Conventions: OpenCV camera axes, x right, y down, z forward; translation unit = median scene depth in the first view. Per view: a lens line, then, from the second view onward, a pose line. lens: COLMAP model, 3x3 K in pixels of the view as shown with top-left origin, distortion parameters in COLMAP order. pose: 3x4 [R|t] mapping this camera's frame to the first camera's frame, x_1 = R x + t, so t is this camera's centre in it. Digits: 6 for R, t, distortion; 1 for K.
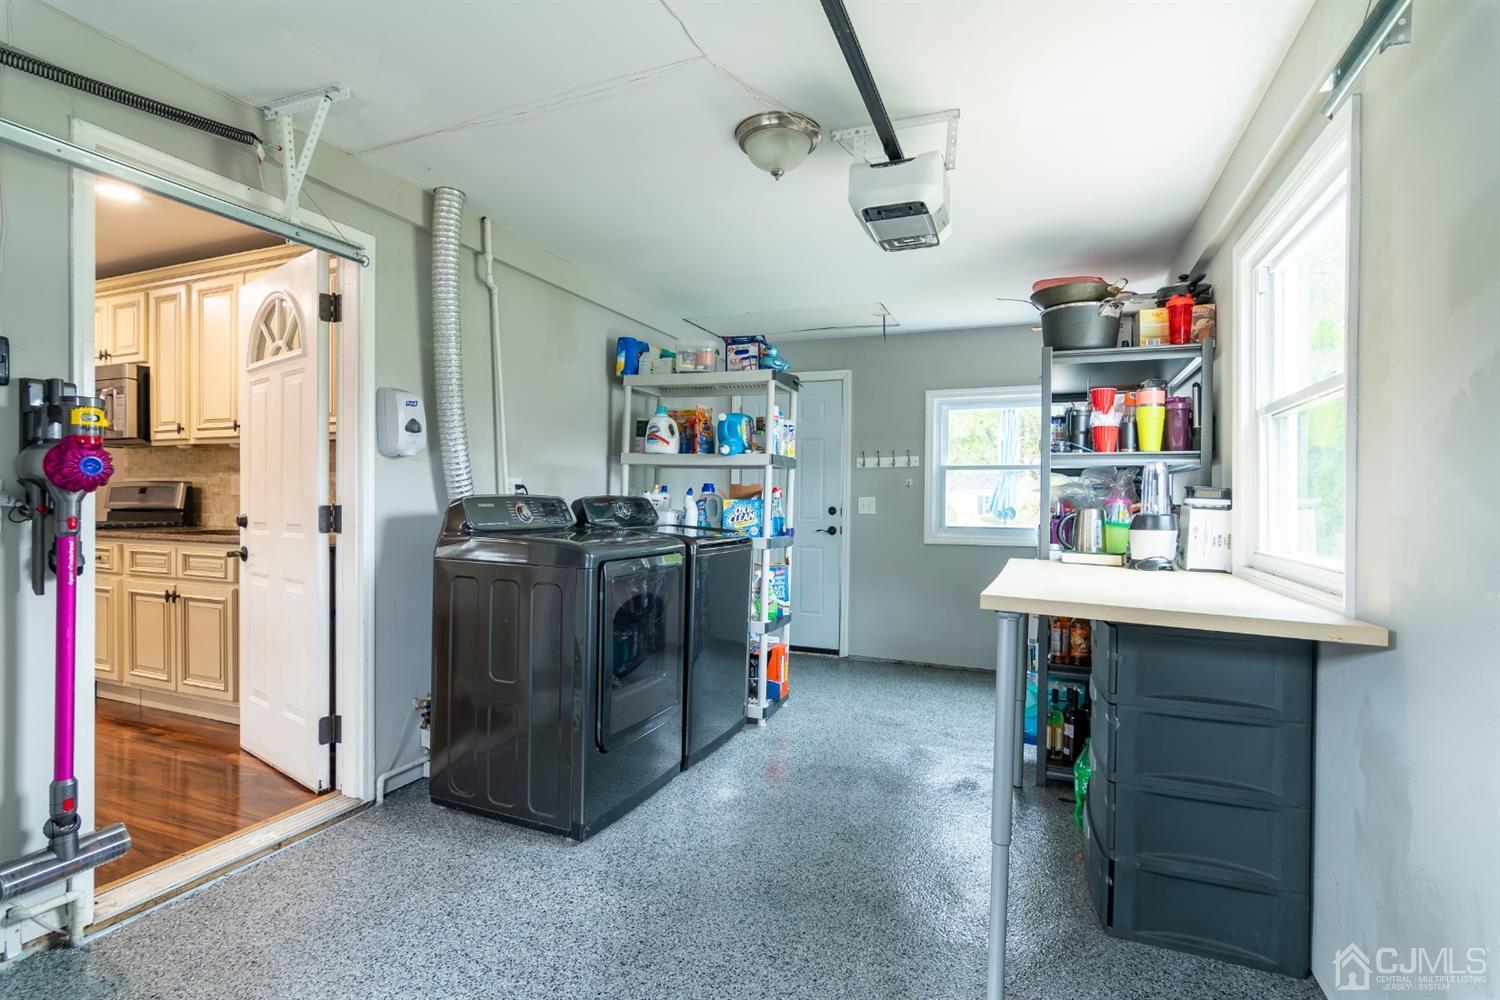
lens RADIAL K [[725.8, 0, 746.9], [0, 725.8, 502.9], [0, 0, 1]] dist [-0.001152, 0.000673]
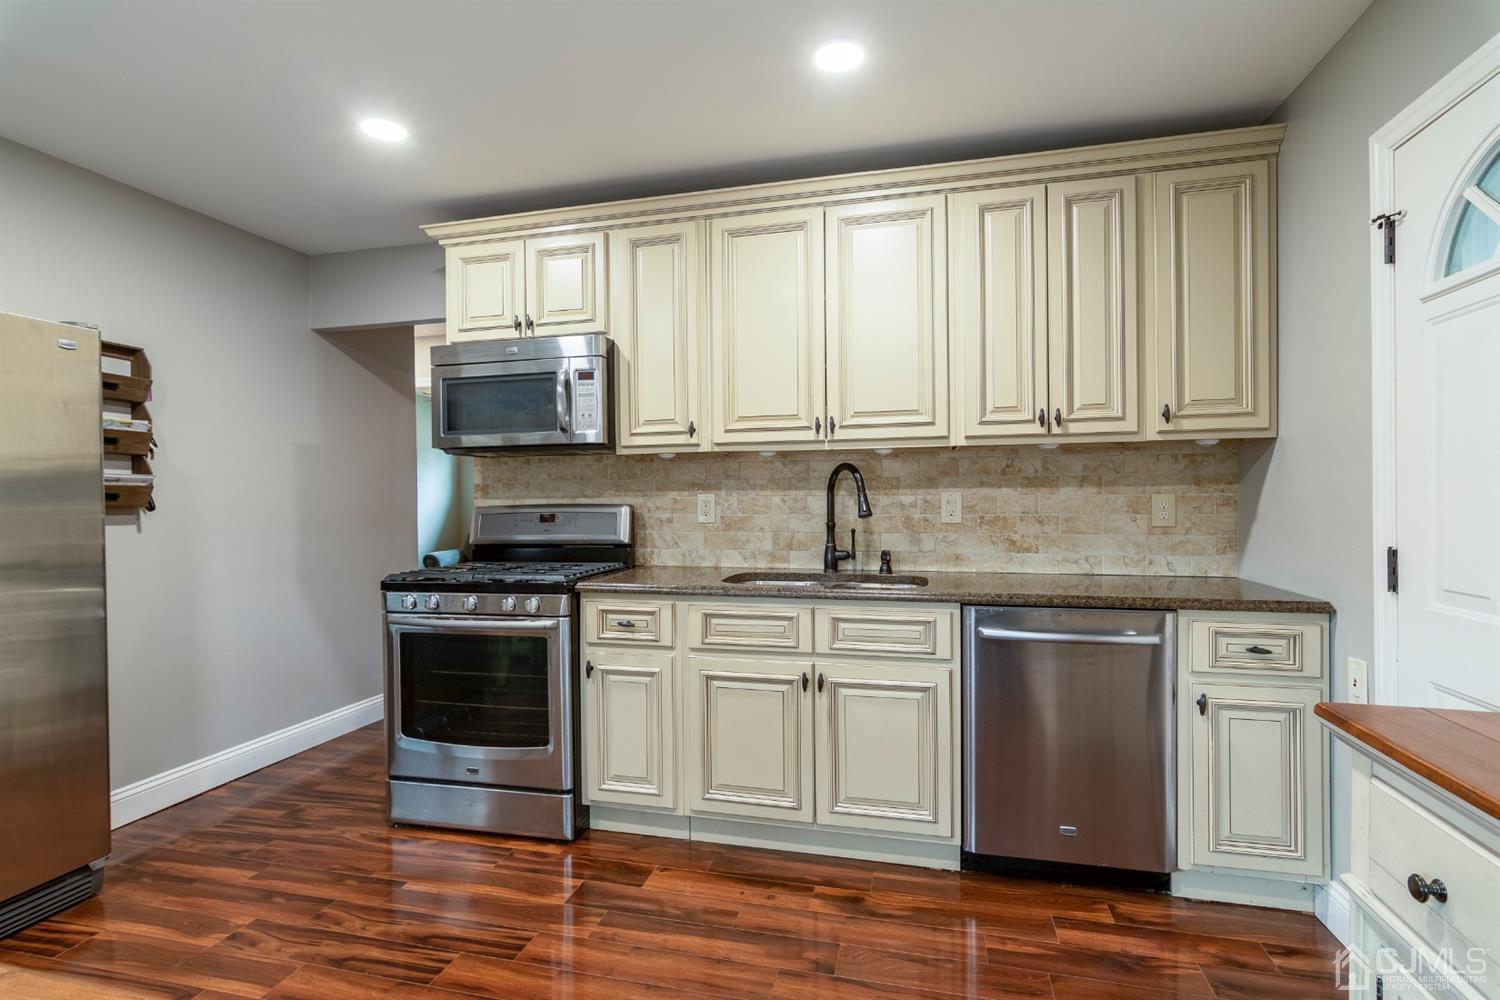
lens RADIAL K [[725.8, 0, 746.9], [0, 725.8, 502.9], [0, 0, 1]] dist [-0.001152, 0.000673]
pose [[0.989242, -0.017231, 0.145267, -0.822100], [0.017192, 0.999851, 0.001521, -0.032405], [-0.145272, 0.000993, 0.989391, 0.304620]]
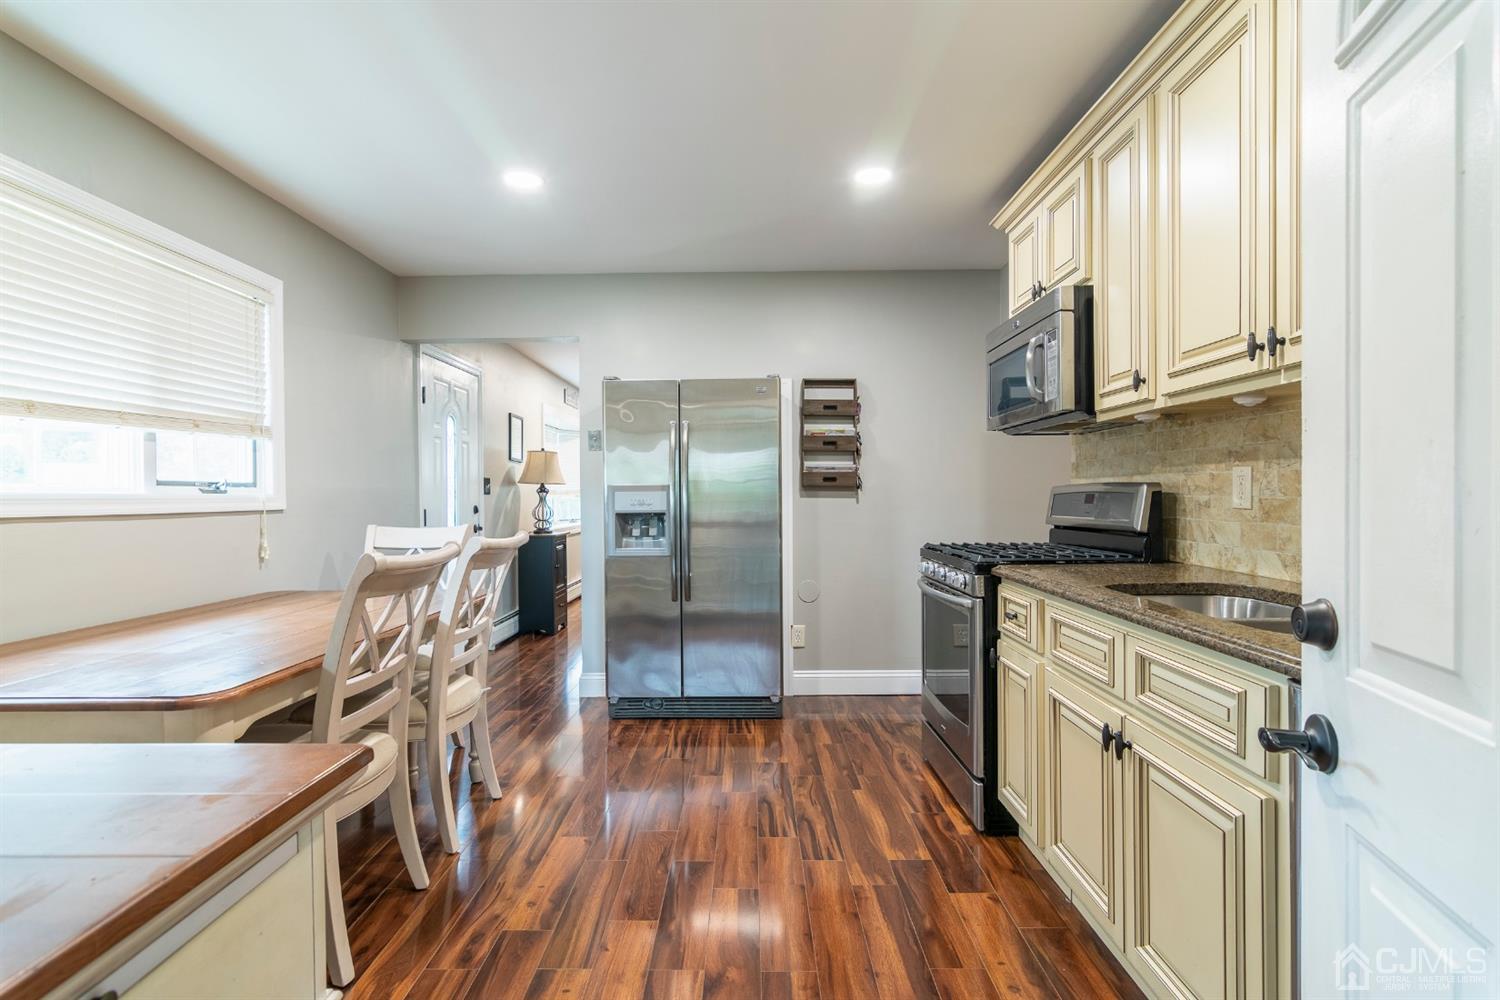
lens RADIAL K [[725.8, 0, 746.9], [0, 725.8, 502.9], [0, 0, 1]] dist [-0.001152, 0.000673]
pose [[0.381064, 0.003039, -0.924544, -0.404726], [0.001389, 0.999992, 0.003859, -0.017636], [0.924548, -0.002755, 0.381057, 0.538380]]
